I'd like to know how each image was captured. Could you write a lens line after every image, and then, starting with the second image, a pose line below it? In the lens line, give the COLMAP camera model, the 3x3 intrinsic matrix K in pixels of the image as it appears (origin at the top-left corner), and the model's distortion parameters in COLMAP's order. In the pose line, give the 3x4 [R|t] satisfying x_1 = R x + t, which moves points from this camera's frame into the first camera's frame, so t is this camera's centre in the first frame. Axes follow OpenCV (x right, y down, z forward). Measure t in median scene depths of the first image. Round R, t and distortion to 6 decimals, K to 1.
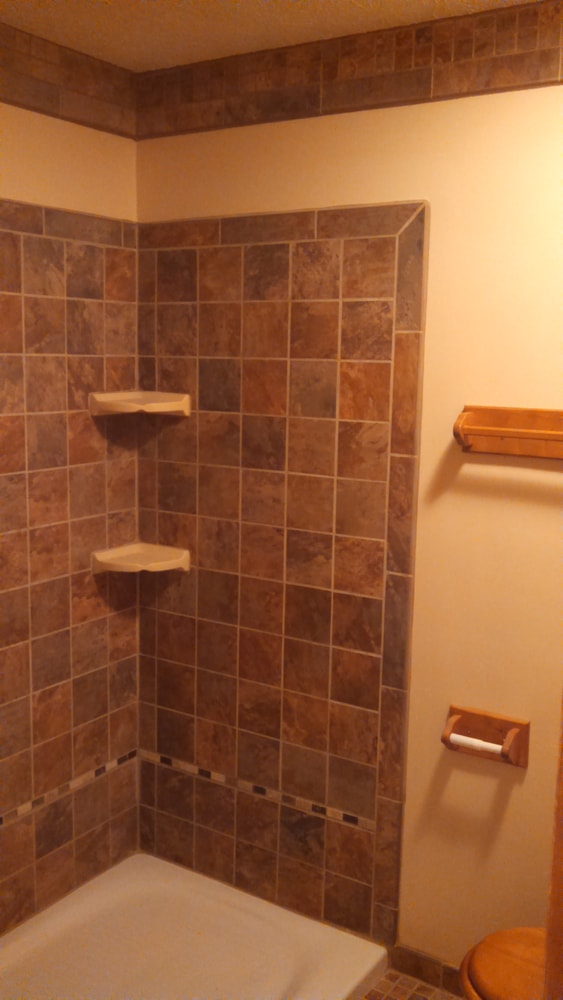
lens RADIAL K [[973.5, 0, 279.0], [0, 973.5, 495.9], [0, 0, 1]] dist [-0.013479, 0.000000]
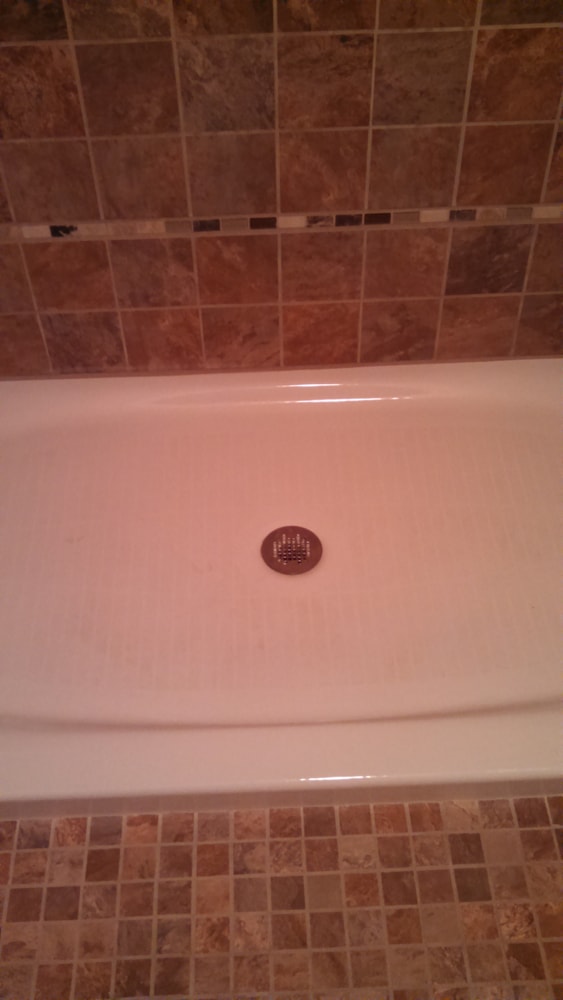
lens RADIAL K [[973.5, 0, 276.9], [0, 973.5, 504.8], [0, 0, 1]] dist [-0.013479, 0.000000]
pose [[0.573015, 0.589617, -0.569215, 0.160501], [-0.086560, 0.734207, 0.673385, 0.043295], [0.814961, -0.336589, 0.471749, 0.580142]]
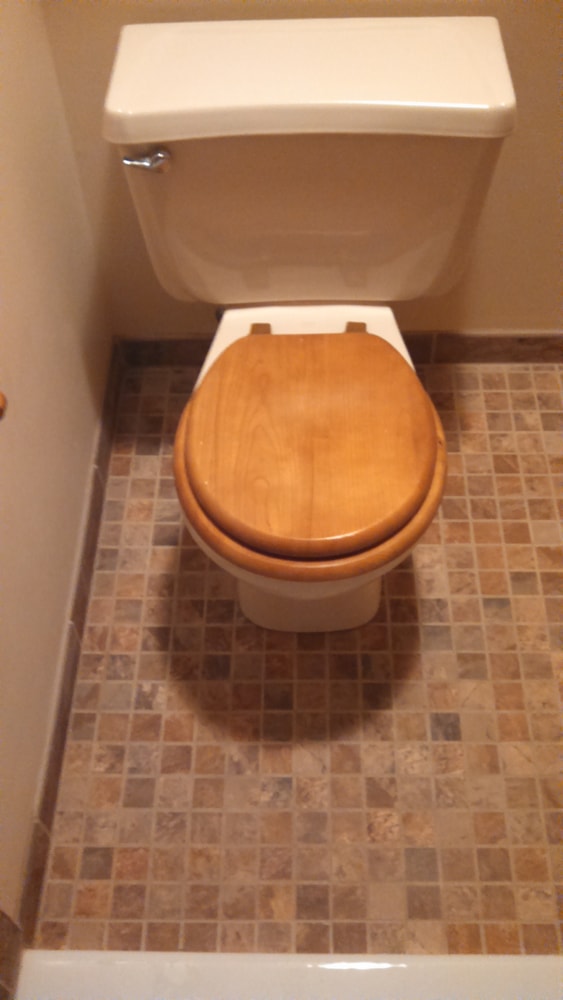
lens RADIAL K [[973.5, 0, 287.5], [0, 973.5, 504.7], [0, 0, 1]] dist [-0.013479, 0.000000]
pose [[-0.532809, -0.691492, 0.487806, -0.039305], [0.126816, 0.504687, 0.853937, -0.026658], [-0.836680, 0.516847, -0.181209, 0.897927]]
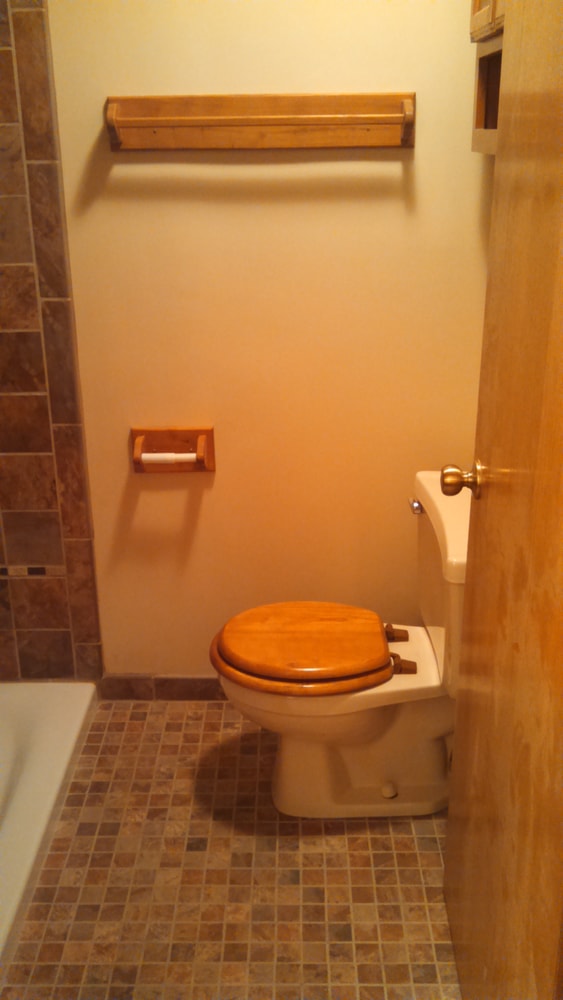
lens RADIAL K [[973.5, 0, 281.9], [0, 973.5, 502.1], [0, 0, 1]] dist [-0.013479, 0.000000]
pose [[0.845211, -0.224731, 0.484886, -0.178585], [0.109268, 0.960792, 0.254833, 0.052358], [-0.523143, -0.162405, 0.836628, 0.088777]]
